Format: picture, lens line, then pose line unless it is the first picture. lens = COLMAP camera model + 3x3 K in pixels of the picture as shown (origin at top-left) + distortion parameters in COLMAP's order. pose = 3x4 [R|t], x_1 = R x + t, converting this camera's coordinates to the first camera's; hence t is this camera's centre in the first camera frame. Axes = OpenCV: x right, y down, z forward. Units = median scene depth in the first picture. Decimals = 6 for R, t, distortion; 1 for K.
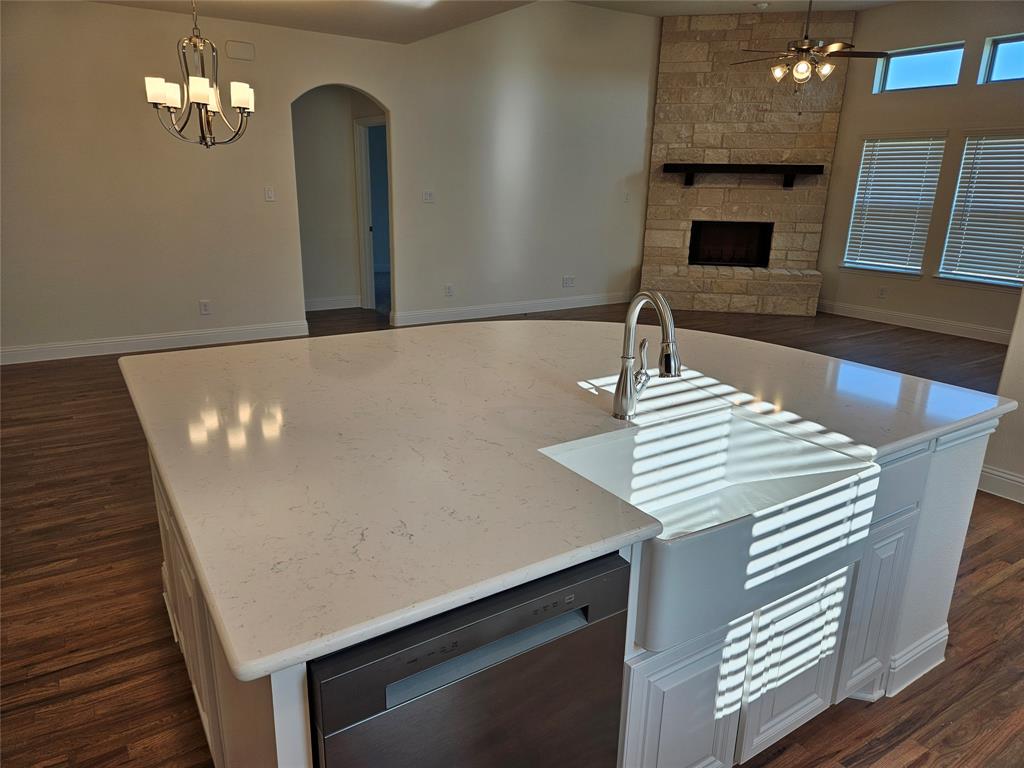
lens RADIAL K [[682.3, 0, 511.5], [0, 682.3, 385.3], [0, 0, 1]] dist [0.075061, -0.048859]
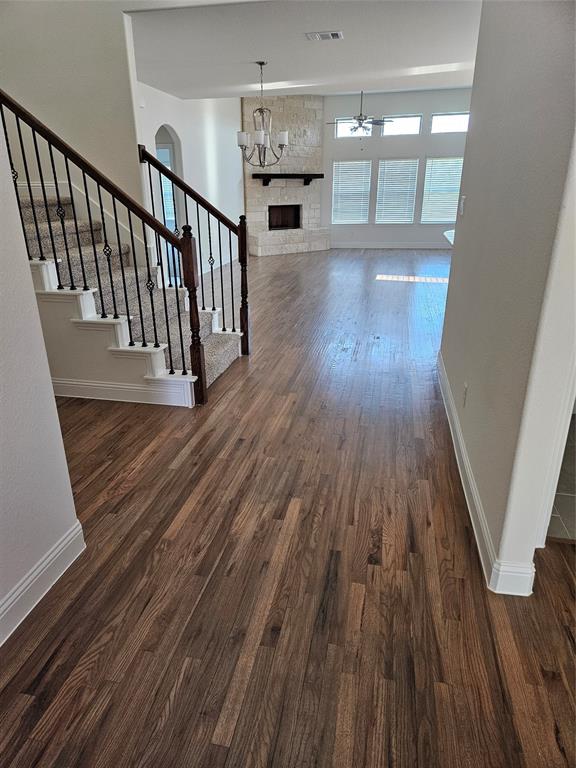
lens RADIAL K [[511.7, 0, 285.5], [0, 511.7, 382.6], [0, 0, 1]] dist [0.075061, -0.048859]
pose [[0.695866, -0.282106, 0.660444, -0.765705], [0.233975, 0.958499, 0.162895, -0.000988], [-0.678989, 0.041174, 0.732993, -0.016609]]
